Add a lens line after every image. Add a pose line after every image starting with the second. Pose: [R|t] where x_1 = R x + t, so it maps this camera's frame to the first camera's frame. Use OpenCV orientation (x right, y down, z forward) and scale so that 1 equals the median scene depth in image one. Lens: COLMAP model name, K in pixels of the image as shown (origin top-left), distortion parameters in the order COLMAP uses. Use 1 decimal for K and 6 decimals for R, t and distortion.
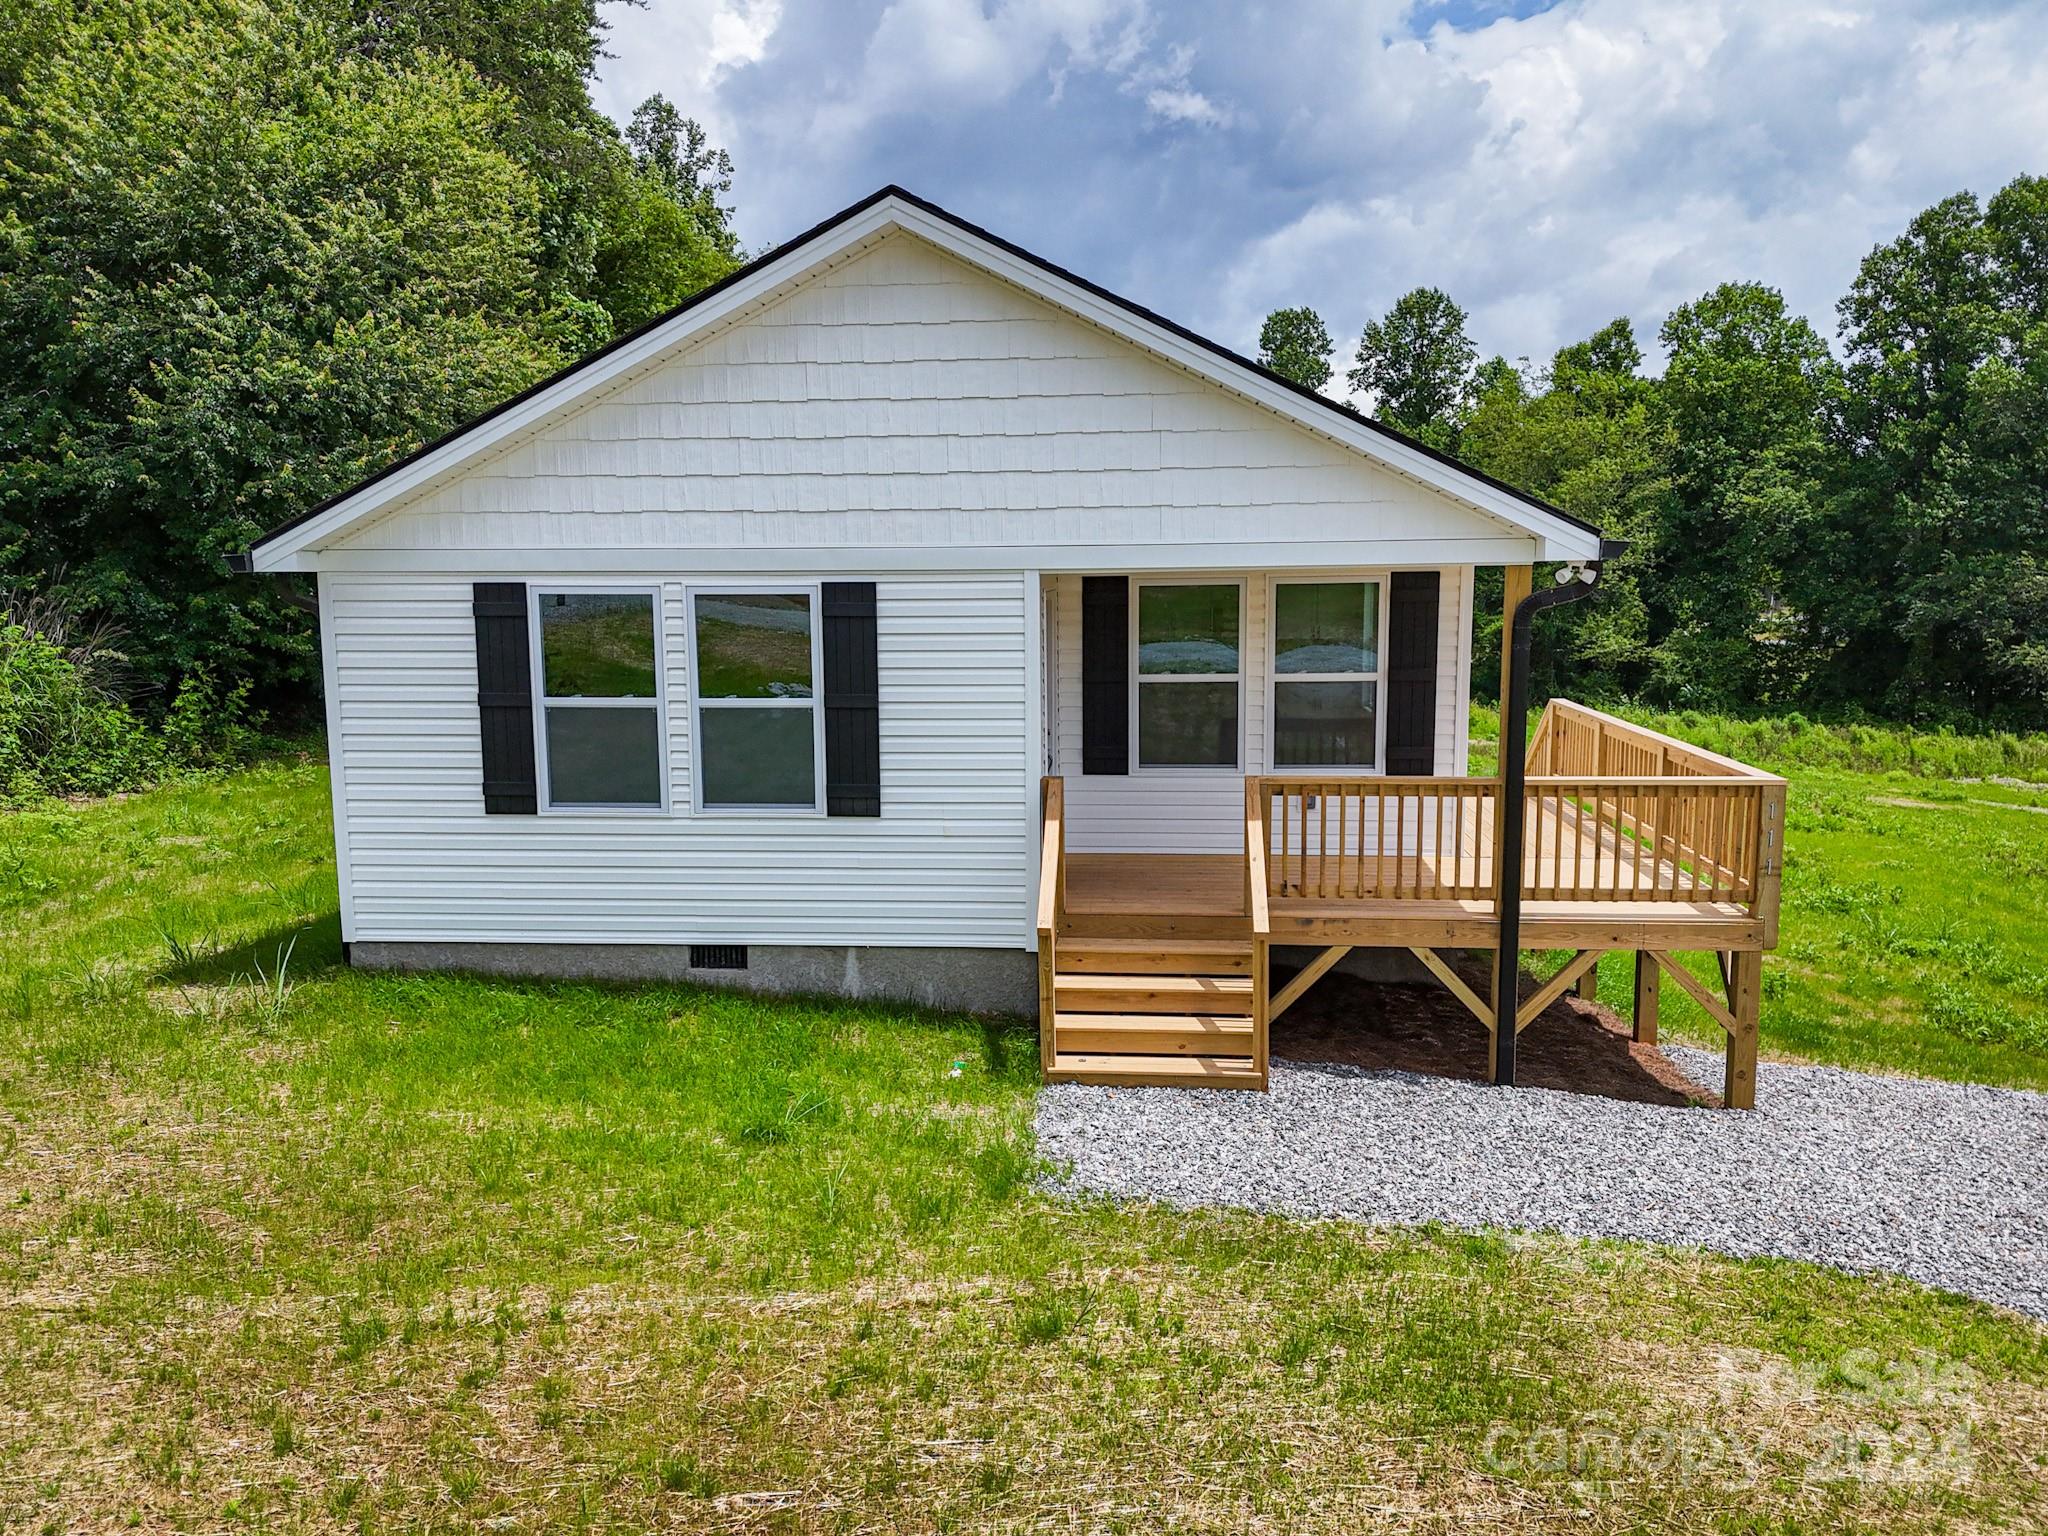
lens RADIAL K [[1502.4, 0, 1030.5], [0, 1502.4, 760.7], [0, 0, 1]] dist [0.058362, -0.043651]
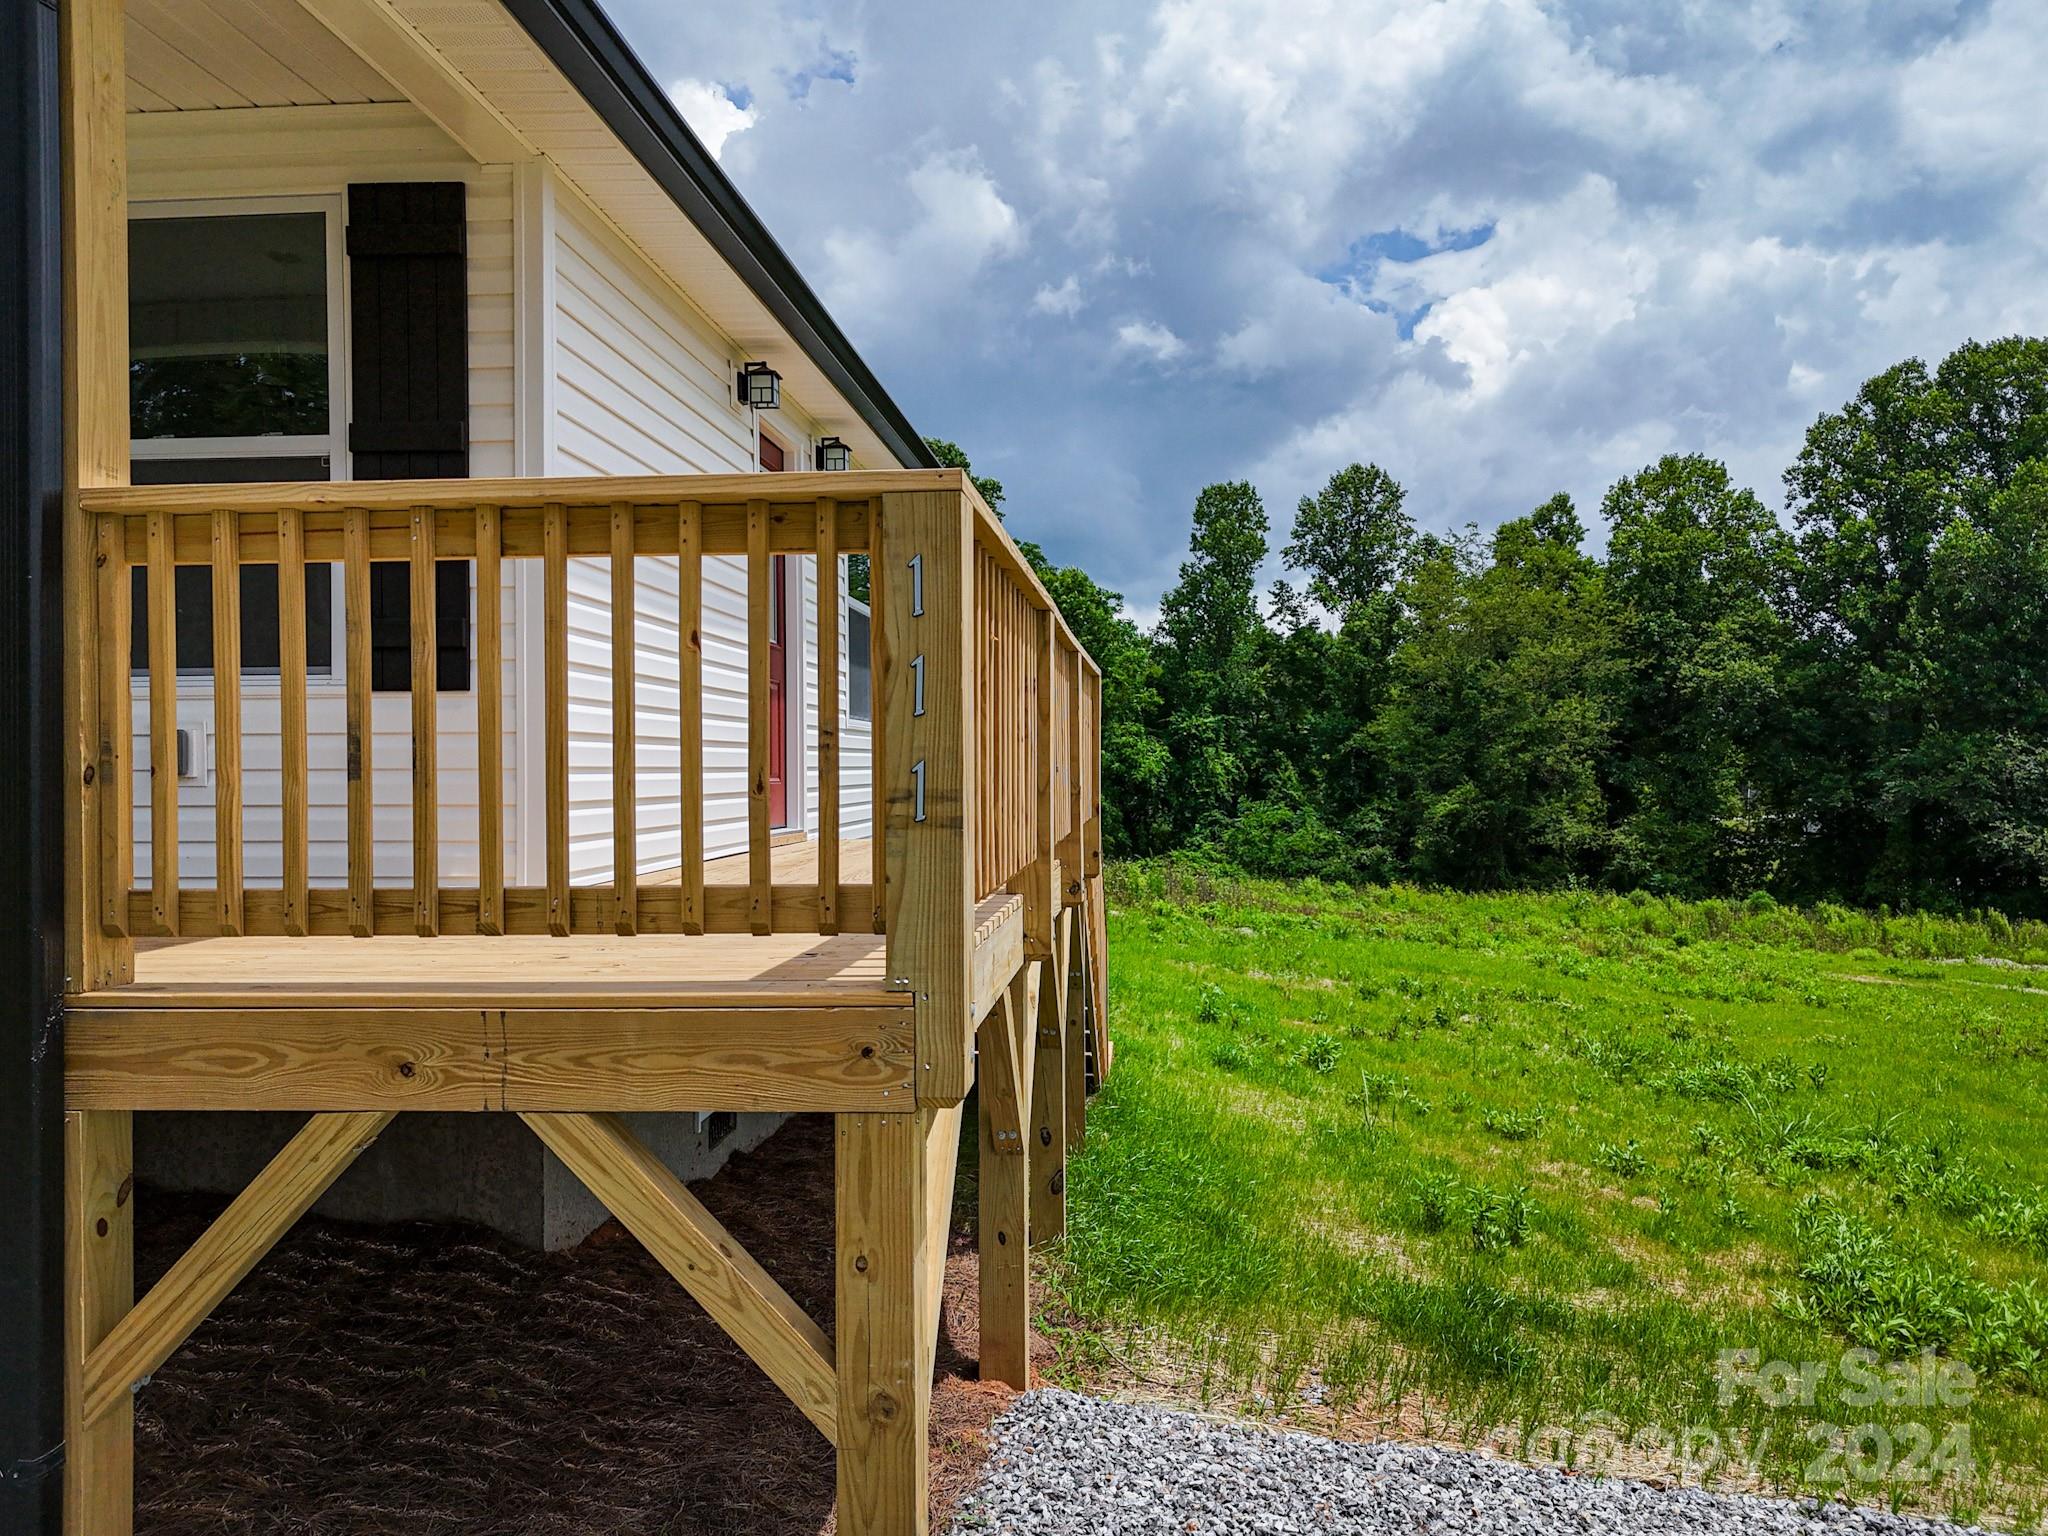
lens RADIAL K [[1502.4, 0, 1011.1], [0, 1502.4, 771.4], [0, 0, 1]] dist [0.058362, -0.043651]
pose [[0.999972, 0.003626, -0.006566, 0.327869], [-0.004437, 0.991741, -0.128177, 0.064586], [0.006047, 0.128203, 0.991730, 0.474647]]
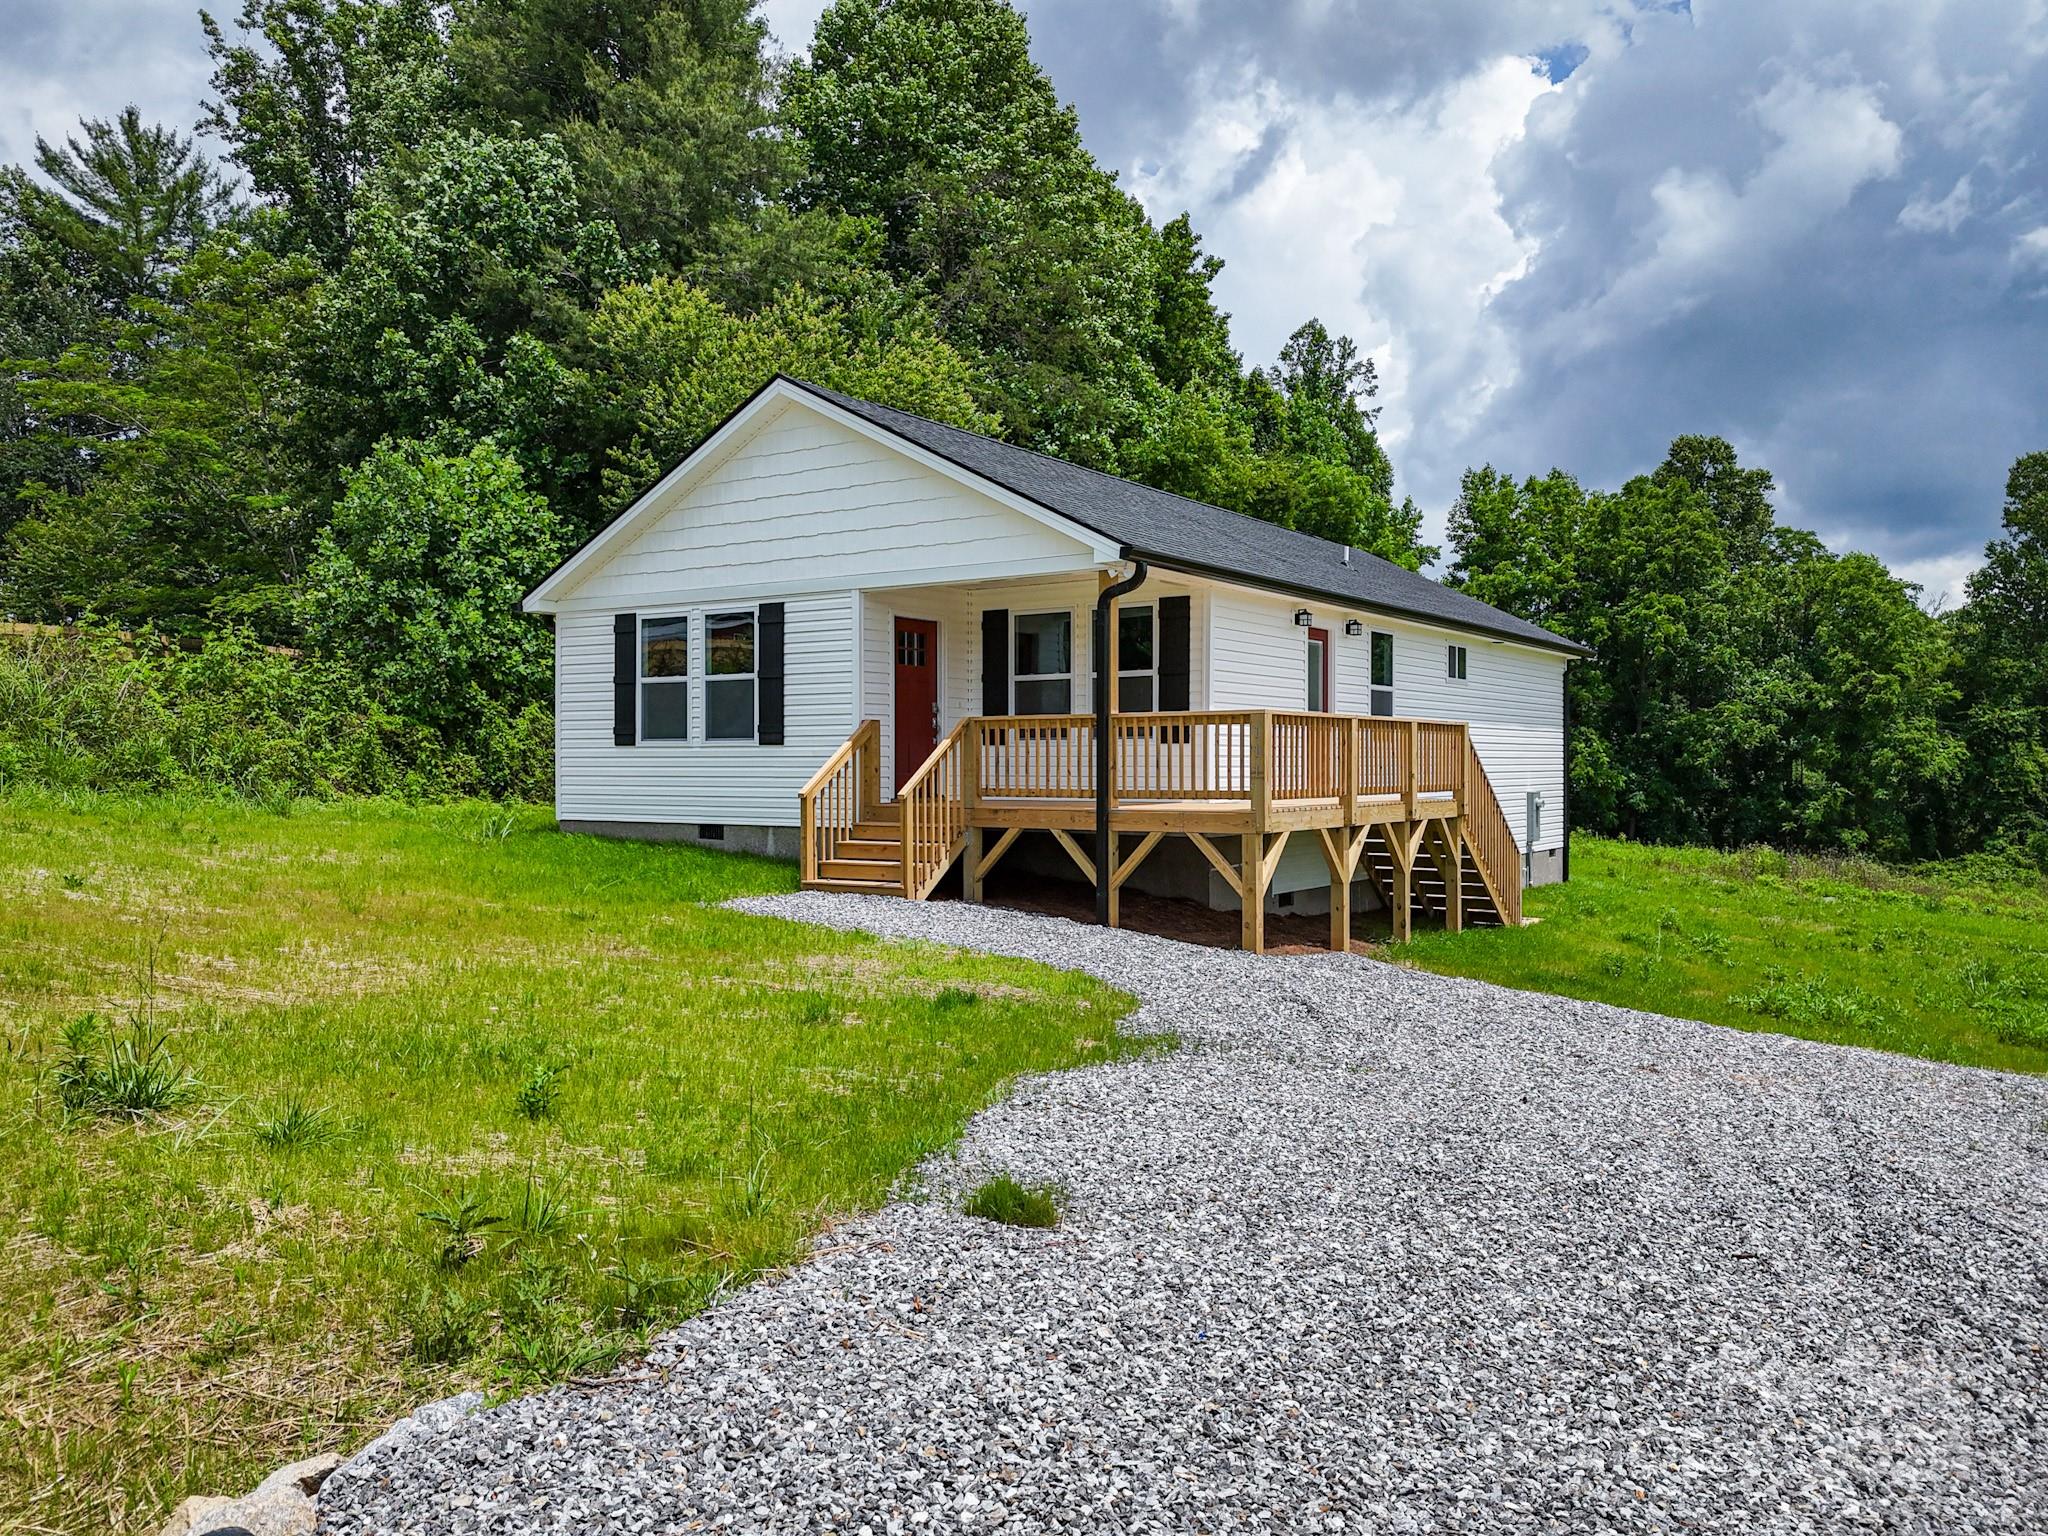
lens RADIAL K [[1502.4, 0, 1045.7], [0, 1502.4, 781.6], [0, 0, 1]] dist [0.058362, -0.043651]
pose [[0.877654, 0.015945, -0.479029, 0.636383], [-0.071610, 0.992591, -0.098162, 0.147864], [0.473914, 0.120456, 0.872293, -0.196022]]
